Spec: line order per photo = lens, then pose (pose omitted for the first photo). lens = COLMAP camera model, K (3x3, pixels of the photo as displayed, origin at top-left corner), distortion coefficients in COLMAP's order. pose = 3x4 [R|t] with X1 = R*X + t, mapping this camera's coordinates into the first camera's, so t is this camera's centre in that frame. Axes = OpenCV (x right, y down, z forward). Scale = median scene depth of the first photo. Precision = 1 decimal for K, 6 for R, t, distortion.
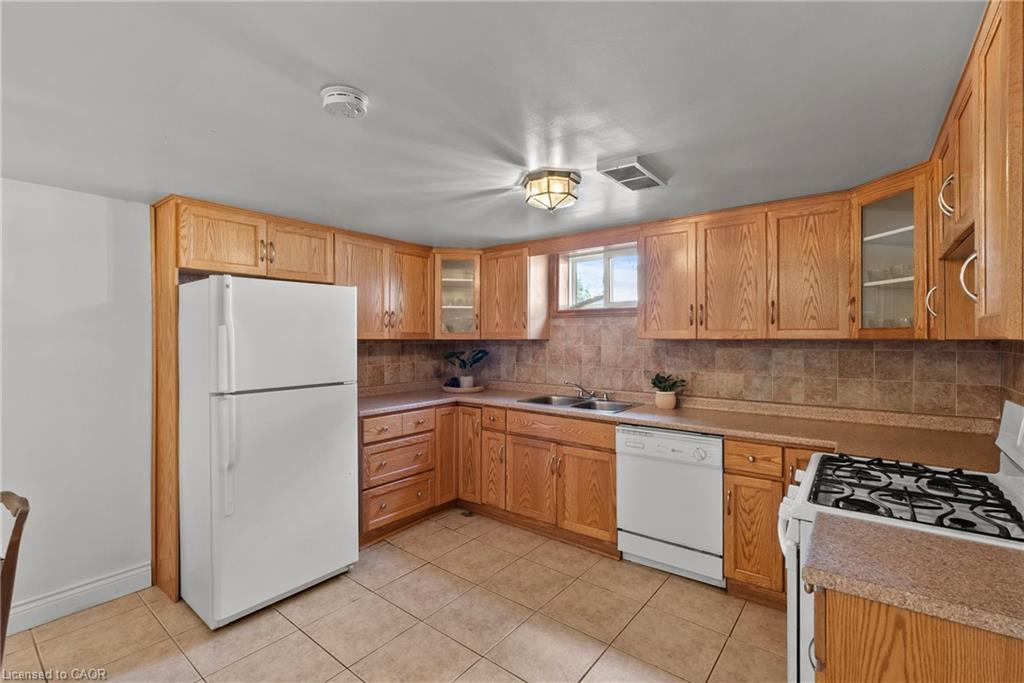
lens RADIAL K [[454.9, 0, 509.6], [0, 454.9, 338.2], [0, 0, 1]] dist [-0.005195, 0.001240]
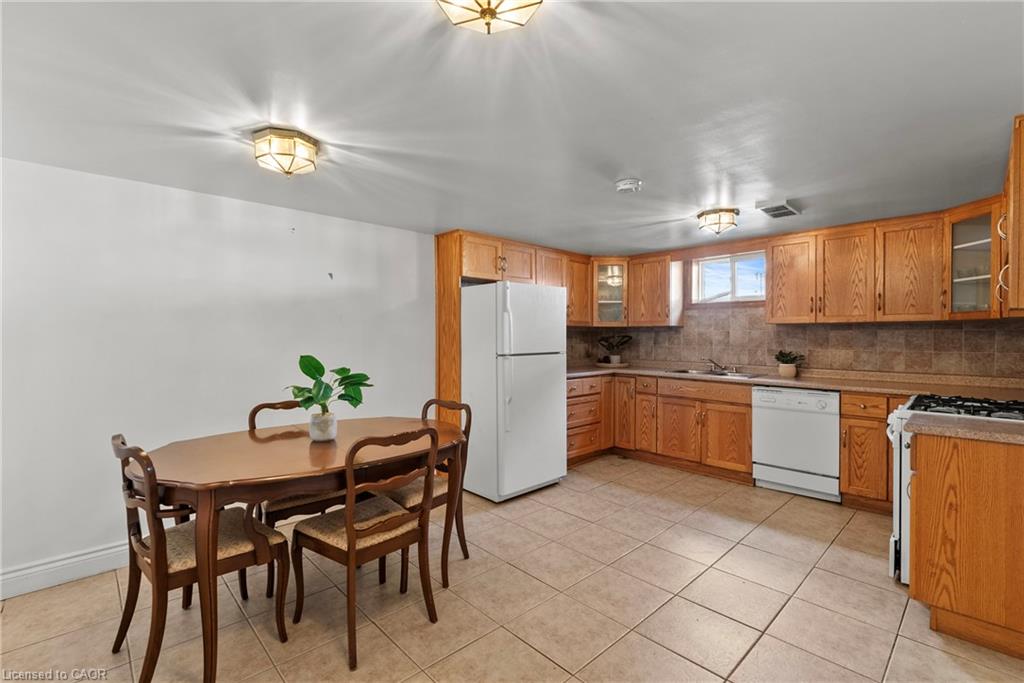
lens RADIAL K [[454.9, 0, 514.8], [0, 454.9, 341.1], [0, 0, 1]] dist [-0.005195, 0.001240]
pose [[0.991152, 0.001775, -0.132717, -0.310760], [-0.000385, 0.999945, 0.010494, 0.044833], [0.132728, -0.010350, 0.991098, -0.473866]]
